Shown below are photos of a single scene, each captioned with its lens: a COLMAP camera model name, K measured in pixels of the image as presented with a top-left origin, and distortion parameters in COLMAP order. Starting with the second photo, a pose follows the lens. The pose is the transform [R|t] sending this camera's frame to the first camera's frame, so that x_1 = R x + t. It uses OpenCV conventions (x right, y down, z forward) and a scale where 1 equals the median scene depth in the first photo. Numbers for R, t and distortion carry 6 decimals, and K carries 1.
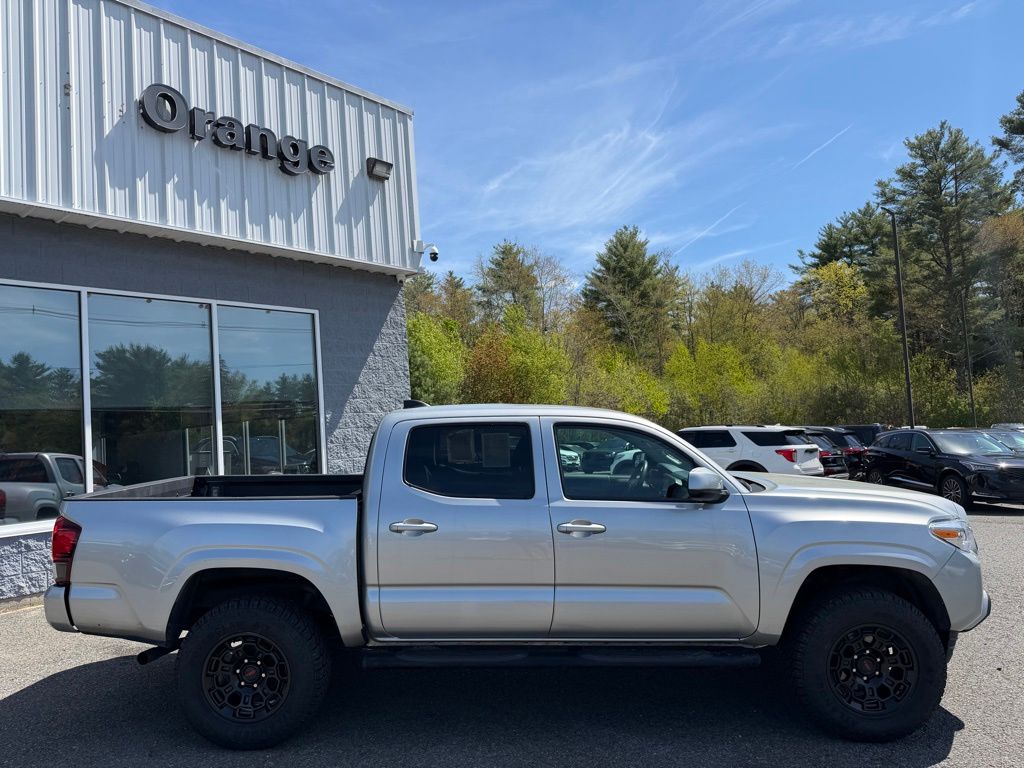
lens RADIAL K [[708.9, 0, 511.9], [0, 708.9, 403.4], [0, 0, 1]] dist [0.044205, -0.077208]
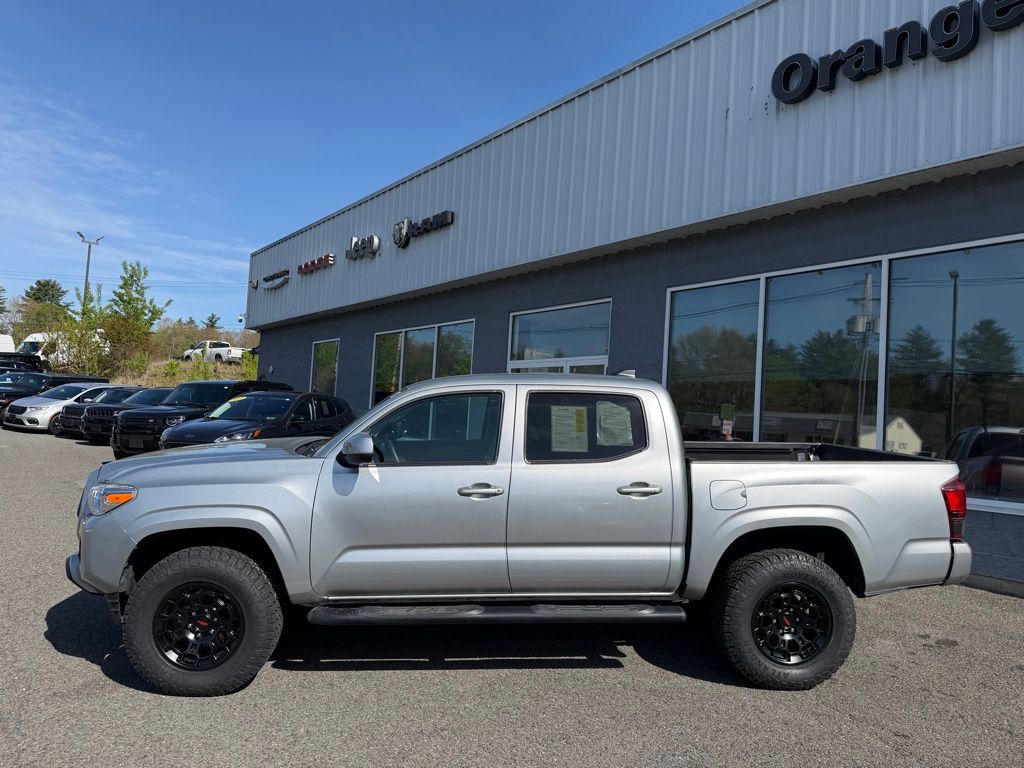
lens RADIAL K [[706.4, 0, 509.6], [0, 706.4, 384.8], [0, 0, 1]] dist [0.076070, -0.088023]
pose [[-0.208929, -0.005473, -0.977916, 0.479548], [-0.003258, 0.999983, -0.004900, 0.014068], [0.977925, 0.002163, -0.208943, 0.694531]]
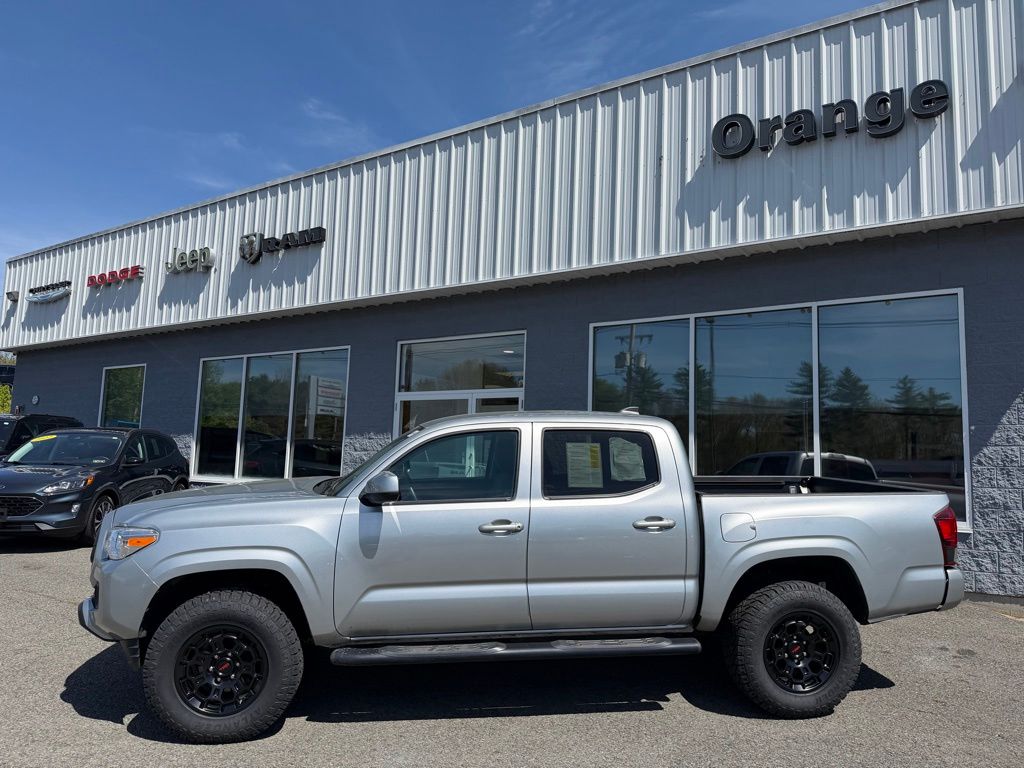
lens RADIAL K [[713.8, 0, 510.3], [0, 713.8, 381.8], [0, 0, 1]] dist [0.029492, -0.043353]
pose [[0.130963, -0.050923, -0.990079, 0.437806], [0.002267, 0.998693, -0.051066, 0.007387], [0.991385, 0.004443, 0.130907, 0.445970]]
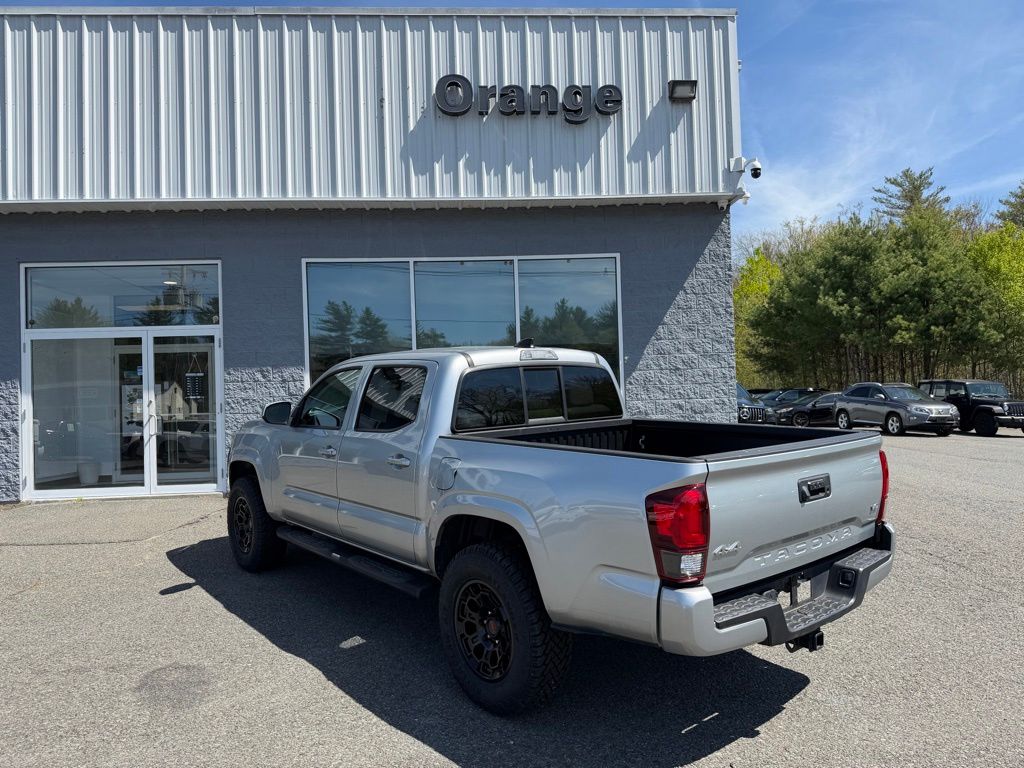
lens RADIAL K [[710.6, 0, 511.4], [0, 710.6, 384.0], [0, 0, 1]] dist [0.075105, -0.093877]
pose [[0.701389, 0.019459, -0.712513, 0.360927], [0.019253, 0.998745, 0.046228, 0.005188], [0.712518, -0.046142, 0.700135, 0.185206]]
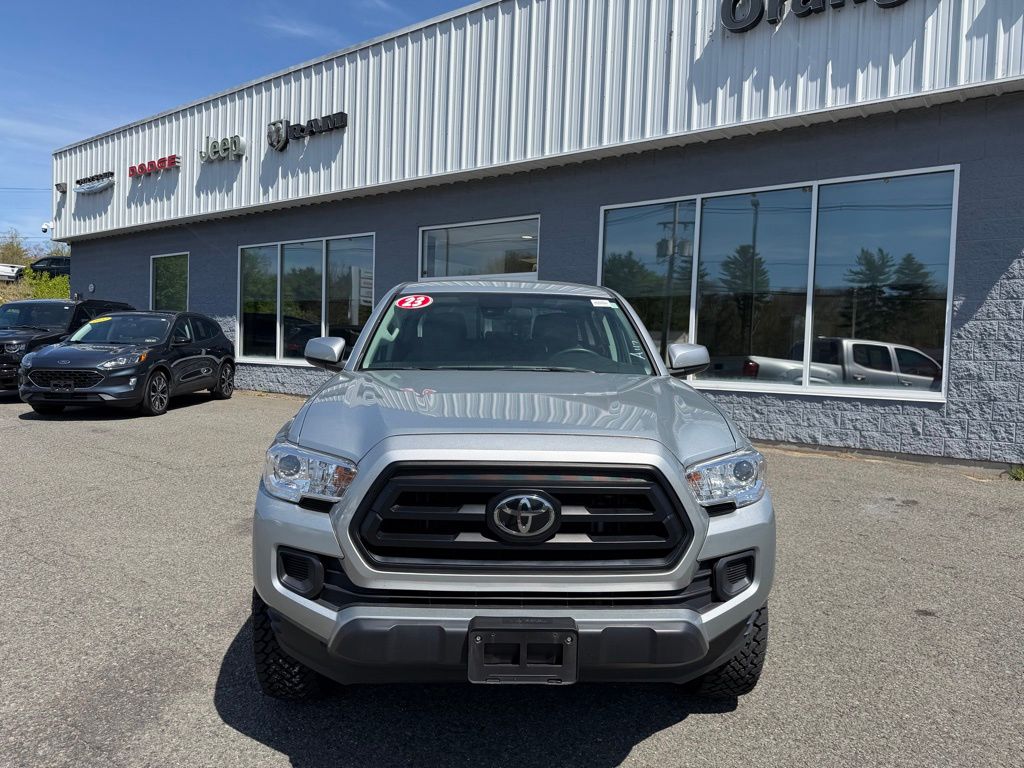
lens RADIAL K [[719.0, 0, 511.4], [0, 719.0, 384.5], [0, 0, 1]] dist [0.000232, -0.009946]
pose [[0.068368, 0.103342, -0.992293, 0.510139], [0.005312, 0.994569, 0.103945, 0.023271], [0.997646, -0.012378, 0.067447, 0.489439]]
